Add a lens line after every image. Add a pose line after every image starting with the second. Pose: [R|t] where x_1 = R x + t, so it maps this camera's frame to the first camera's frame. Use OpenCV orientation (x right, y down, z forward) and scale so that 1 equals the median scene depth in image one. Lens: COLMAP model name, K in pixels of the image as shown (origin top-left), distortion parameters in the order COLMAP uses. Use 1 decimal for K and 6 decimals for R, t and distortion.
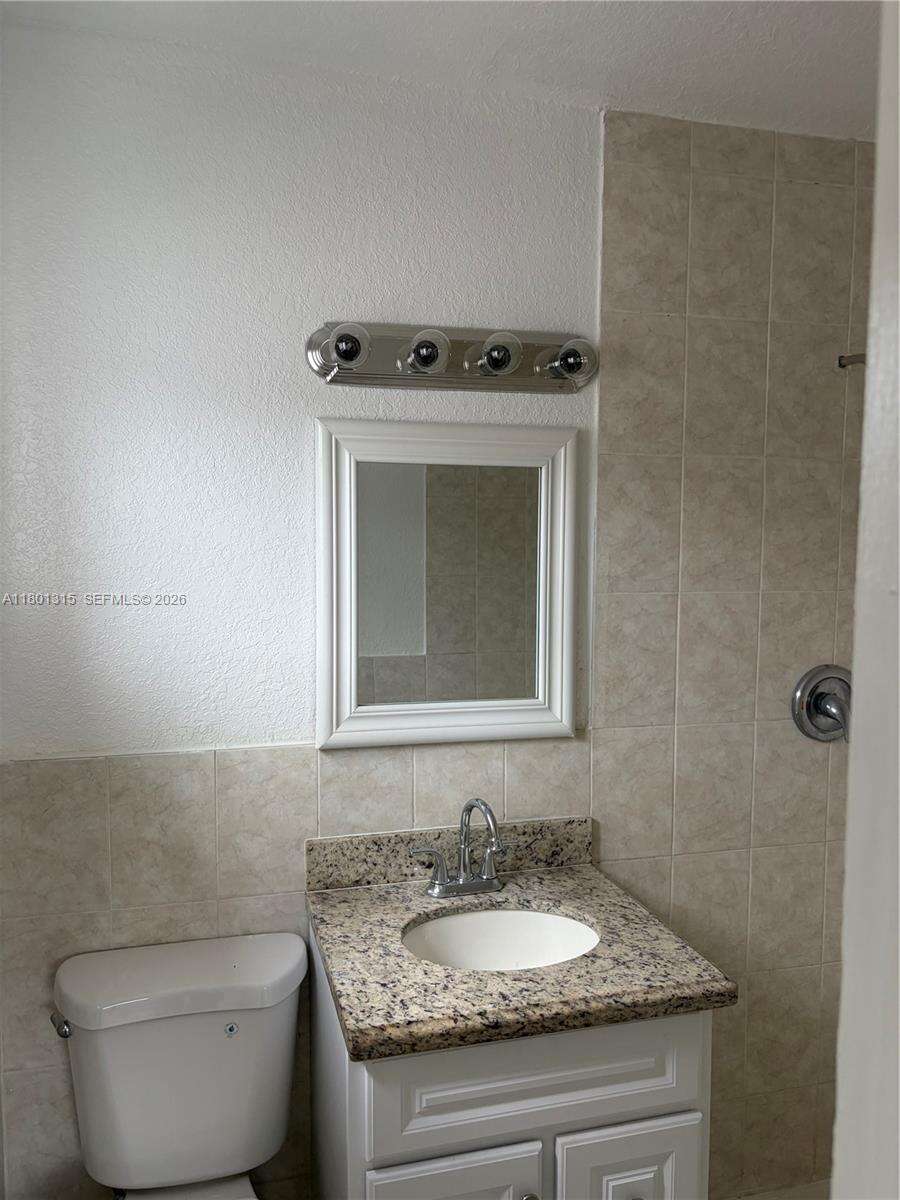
lens RADIAL K [[920.0, 0, 431.3], [0, 920.0, 597.6], [0, 0, 1]] dist [0.050977, -0.060329]
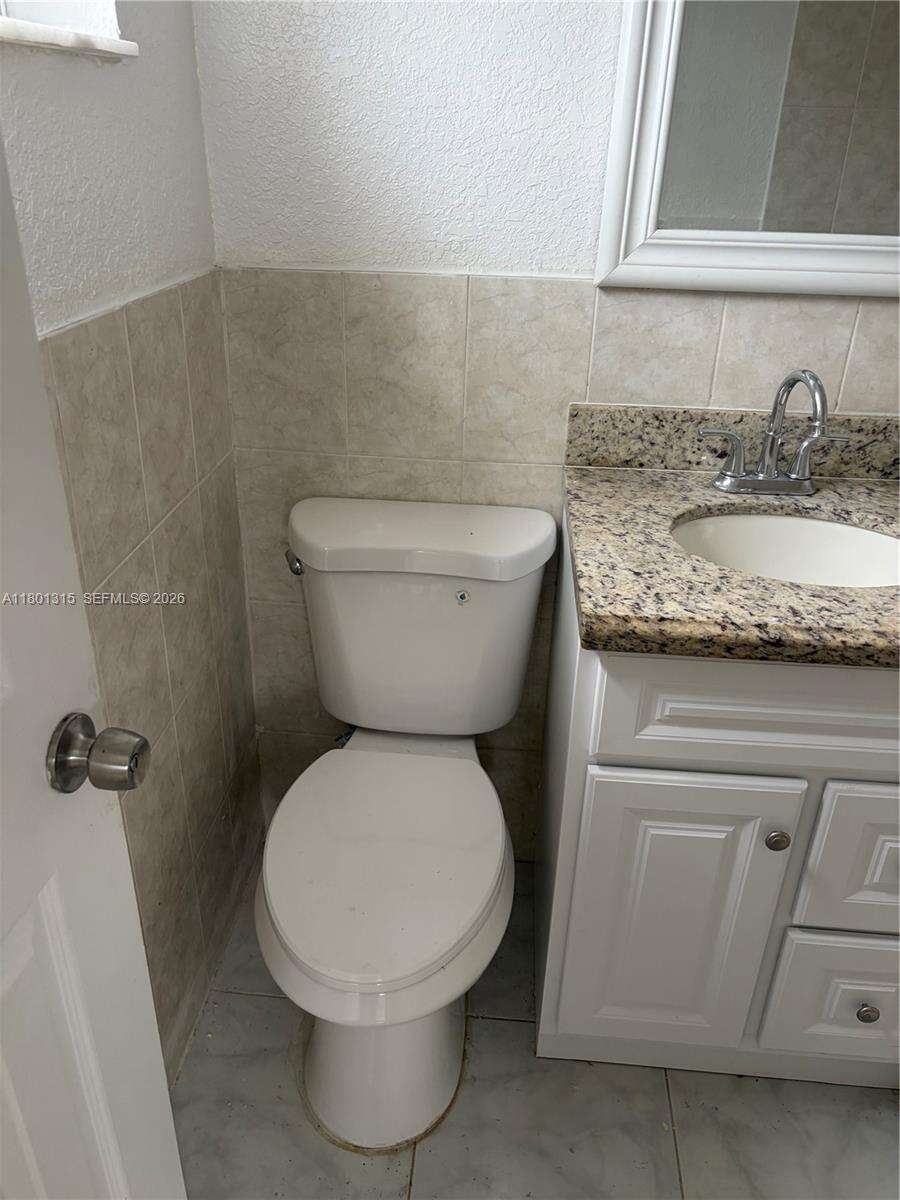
lens RADIAL K [[919.1, 0, 450.0], [0, 919.1, 600.0], [0, 0, 1]] dist [0.042477, -0.058986]
pose [[0.949588, 0.168574, -0.264321, 0.006485], [-0.052099, 0.916258, 0.397186, 0.103600], [0.309142, -0.363392, 0.878850, 0.192612]]
